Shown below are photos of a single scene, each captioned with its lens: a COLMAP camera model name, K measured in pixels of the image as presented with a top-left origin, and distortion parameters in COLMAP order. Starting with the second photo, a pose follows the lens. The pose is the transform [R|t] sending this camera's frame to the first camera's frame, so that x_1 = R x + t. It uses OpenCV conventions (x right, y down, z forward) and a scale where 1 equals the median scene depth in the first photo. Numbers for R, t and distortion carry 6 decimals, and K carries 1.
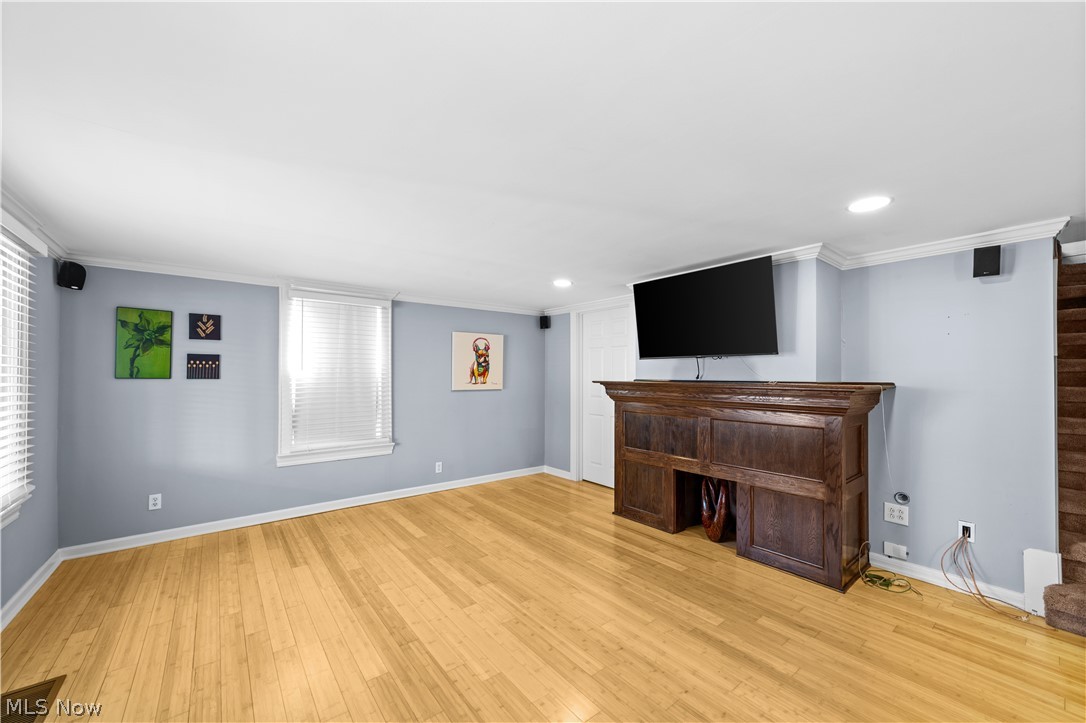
lens RADIAL K [[417.3, 0, 539.0], [0, 417.3, 371.1], [0, 0, 1]] dist [-0.020198, 0.009026]
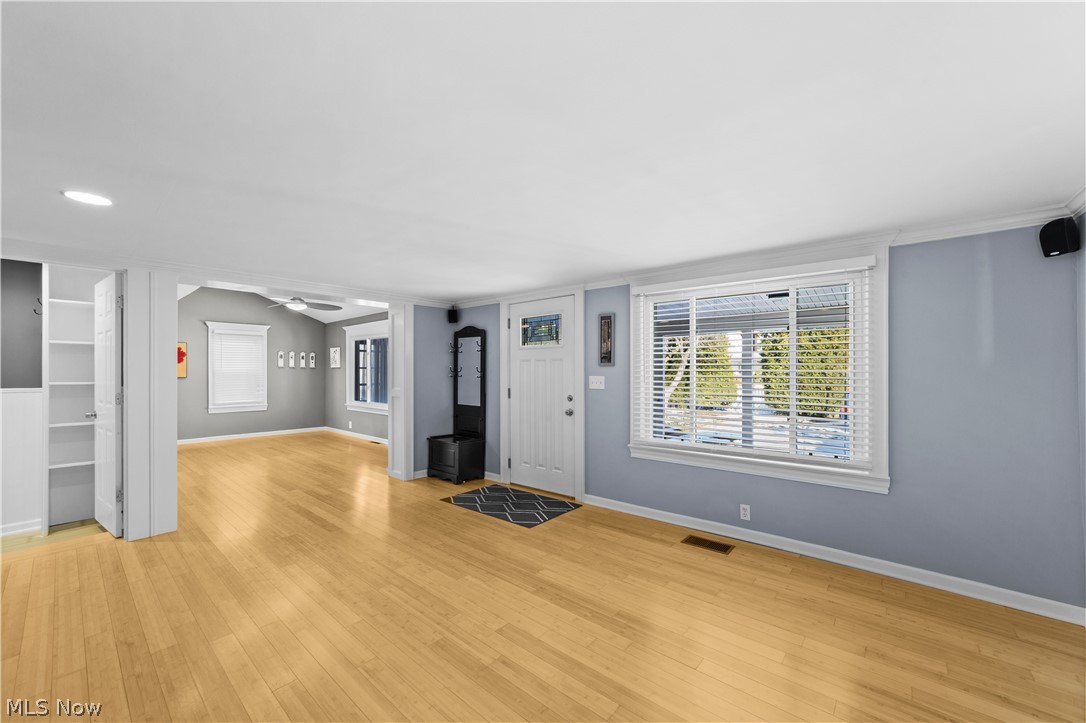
lens RADIAL K [[427.2, 0, 541.1], [0, 427.2, 372.2], [0, 0, 1]] dist [-0.028724, 0.013915]
pose [[-0.981932, -0.001859, -0.189225, -0.054771], [-0.000869, 0.999986, -0.005314, 0.012744], [0.189233, -0.005053, -0.981919, 1.381238]]
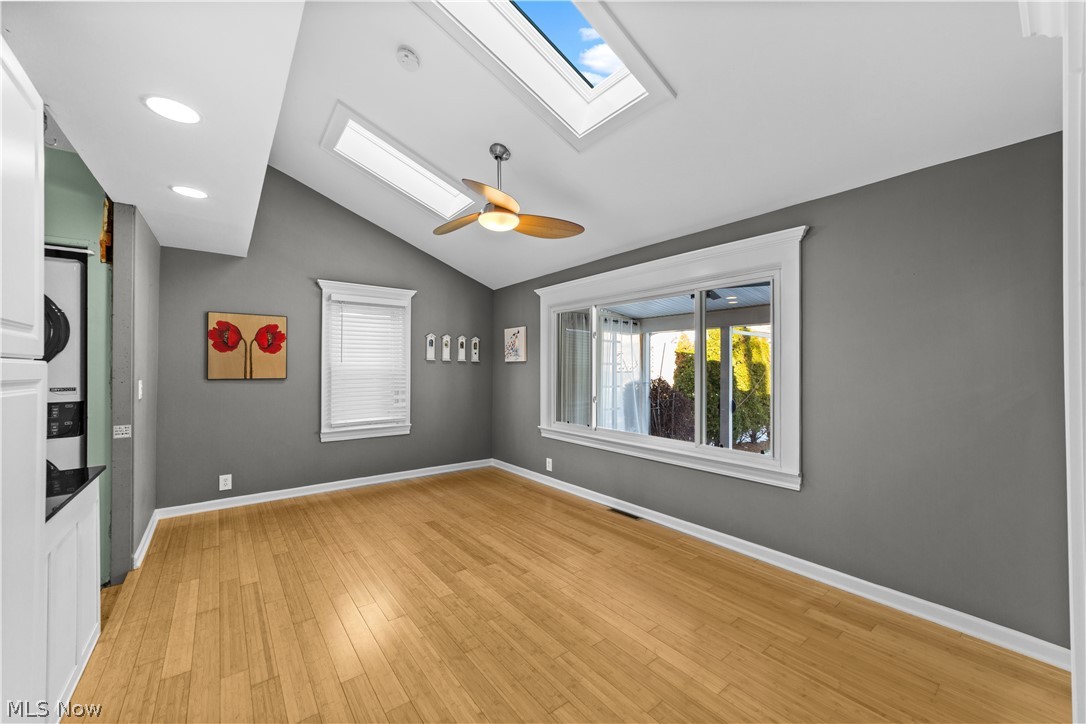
lens RADIAL K [[415.8, 0, 537.5], [0, 415.8, 362.5], [0, 0, 1]] dist [-0.019805, 0.009262]
pose [[-0.999987, -0.004522, 0.002204, 0.633049], [-0.004564, 0.999799, -0.019501, 0.002787], [-0.002116, -0.019511, -0.999807, 0.030982]]
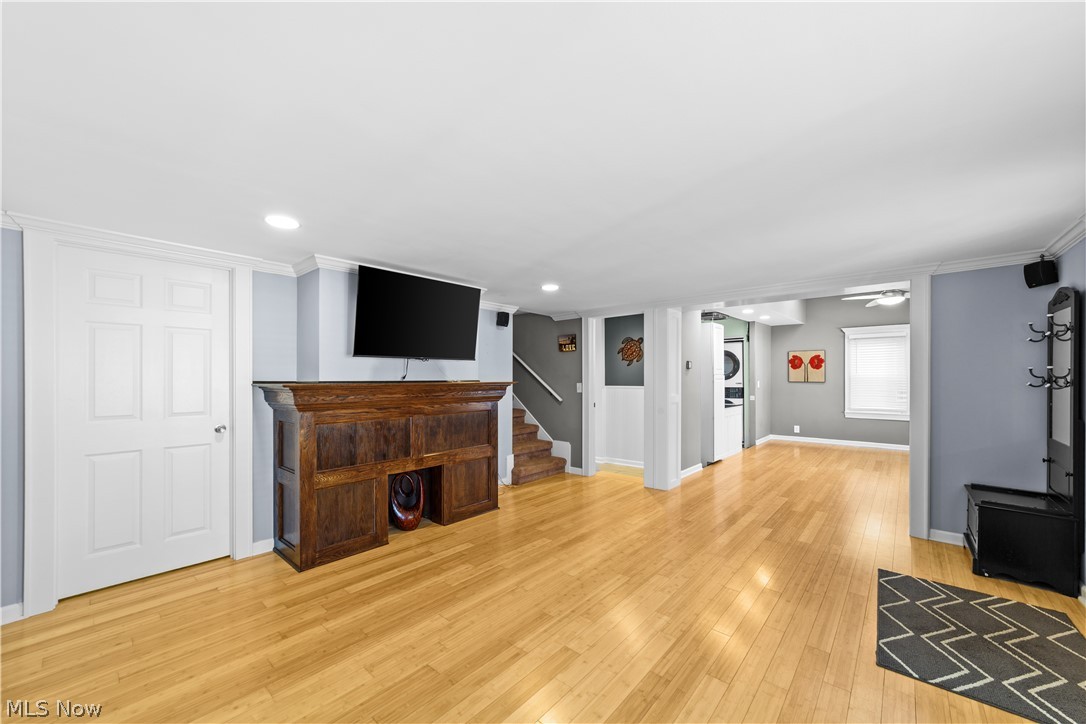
lens RADIAL K [[419.8, 0, 537.5], [0, 419.8, 376.4], [0, 0, 1]] dist [-0.020417, 0.008978]
pose [[-0.178246, -0.002608, 0.983982, -0.708418], [-0.007853, 0.999968, 0.001227, 0.007488], [-0.983955, -0.007509, -0.178261, 0.880764]]
